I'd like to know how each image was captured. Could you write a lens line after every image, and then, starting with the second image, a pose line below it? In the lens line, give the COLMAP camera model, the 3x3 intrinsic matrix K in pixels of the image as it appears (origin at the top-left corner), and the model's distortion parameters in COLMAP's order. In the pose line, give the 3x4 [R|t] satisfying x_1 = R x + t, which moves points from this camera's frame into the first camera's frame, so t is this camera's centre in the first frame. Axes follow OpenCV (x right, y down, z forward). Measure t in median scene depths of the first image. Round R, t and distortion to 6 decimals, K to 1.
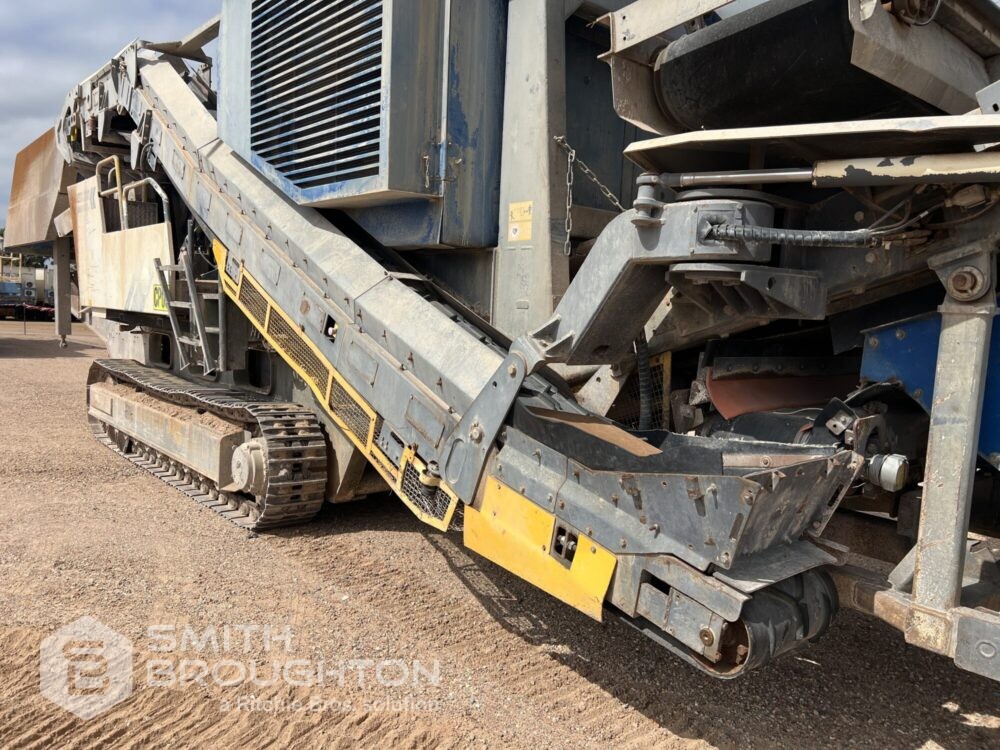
lens RADIAL K [[754.9, 0, 498.0], [0, 754.9, 377.2], [0, 0, 1]] dist [0.042256, -0.051854]
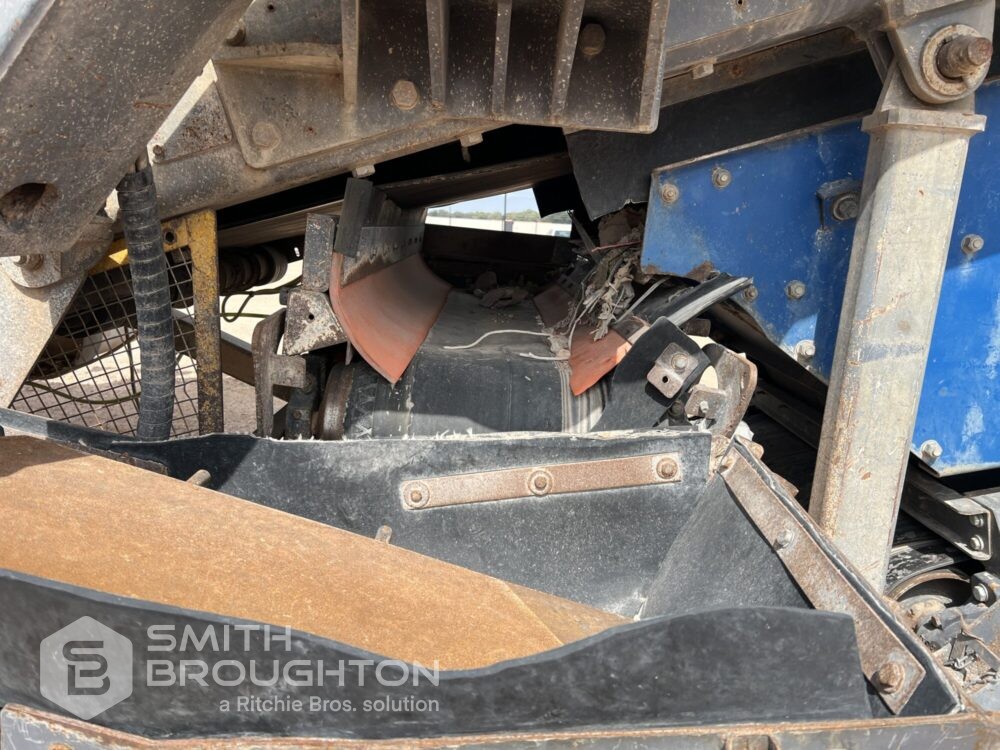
lens RADIAL K [[754.9, 0, 495.6], [0, 754.9, 385.6], [0, 0, 1]] dist [0.042256, -0.051854]
pose [[0.653207, -0.161016, 0.739861, 0.044463], [0.027359, 0.981509, 0.189452, -0.022710], [-0.756685, -0.103509, 0.645533, 0.861671]]
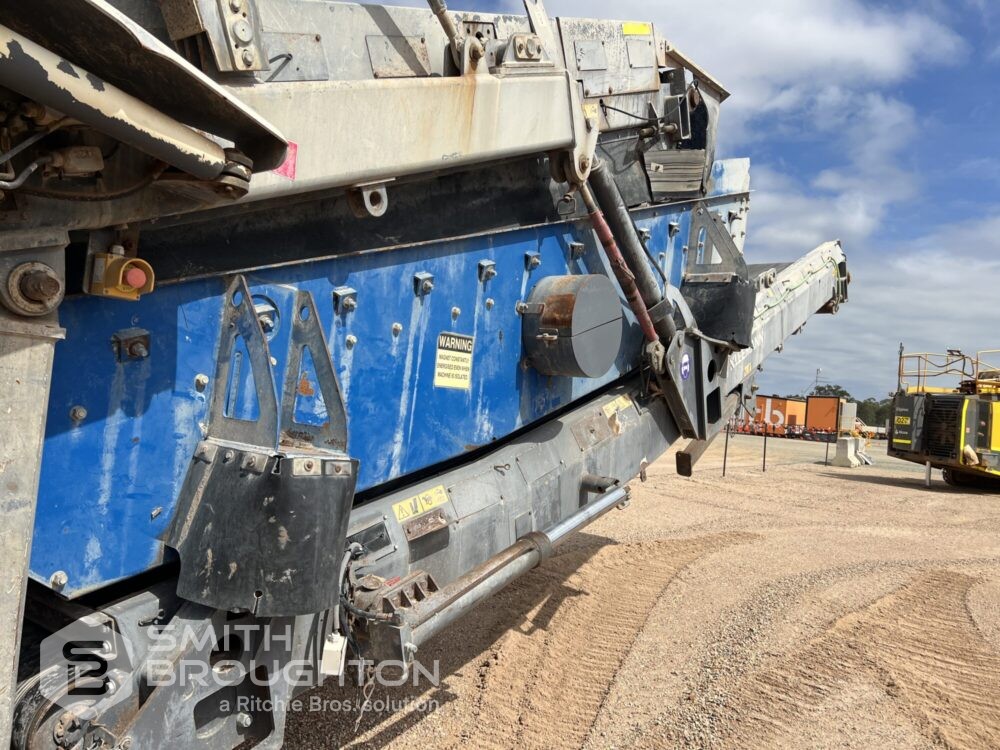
lens RADIAL K [[754.9, 0, 498.7], [0, 754.9, 383.3], [0, 0, 1]] dist [0.042256, -0.051854]
pose [[-0.220346, -0.043032, 0.974472, -0.091295], [-0.022474, 0.998985, 0.039033, -0.075509], [-0.975163, -0.013299, -0.221090, 0.738065]]
